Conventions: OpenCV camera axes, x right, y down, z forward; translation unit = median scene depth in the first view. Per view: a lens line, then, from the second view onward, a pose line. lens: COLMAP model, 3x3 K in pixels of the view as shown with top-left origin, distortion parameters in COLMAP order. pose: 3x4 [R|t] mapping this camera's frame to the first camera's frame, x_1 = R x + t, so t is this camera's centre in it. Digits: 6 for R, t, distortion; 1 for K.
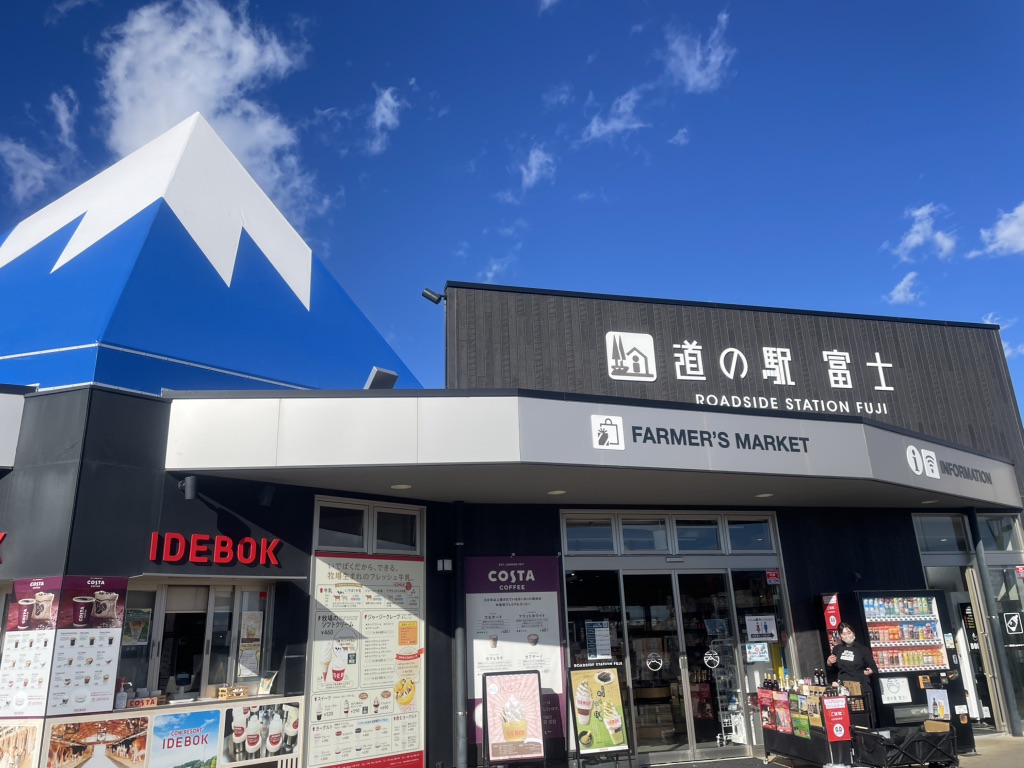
lens RADIAL K [[738.8, 0, 514.5], [0, 738.8, 385.8], [0, 0, 1]] dist [0.065081, -0.074948]
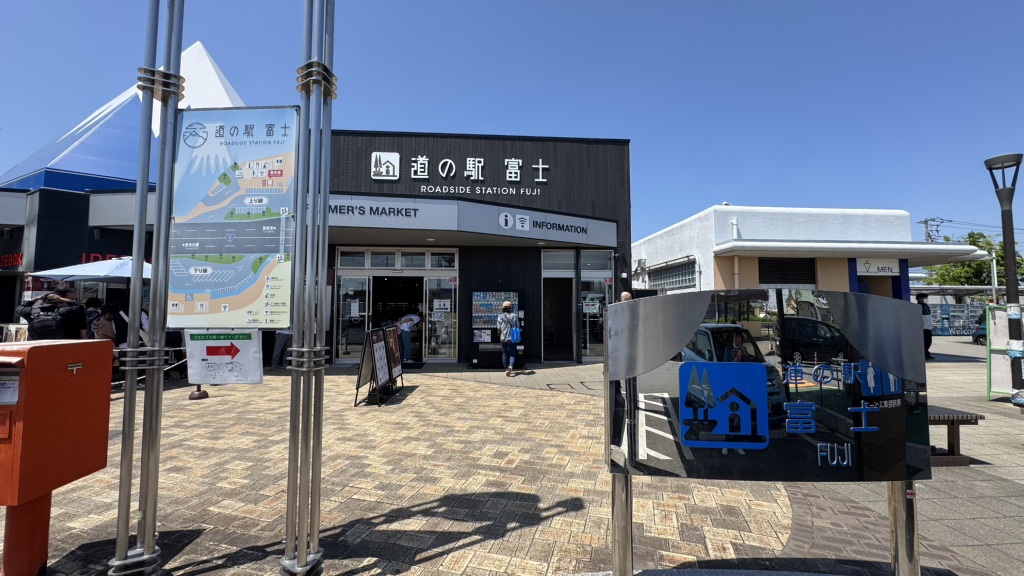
lens RADIAL K [[400.1, 0, 511.7], [0, 400.1, 296.5], [0, 0, 1]] dist [-0.029863, -0.001351]
pose [[0.983060, 0.030282, -0.180763, 0.688707], [0.020277, 0.962234, 0.271467, 0.012049], [0.182157, -0.270534, 0.945320, 0.020679]]
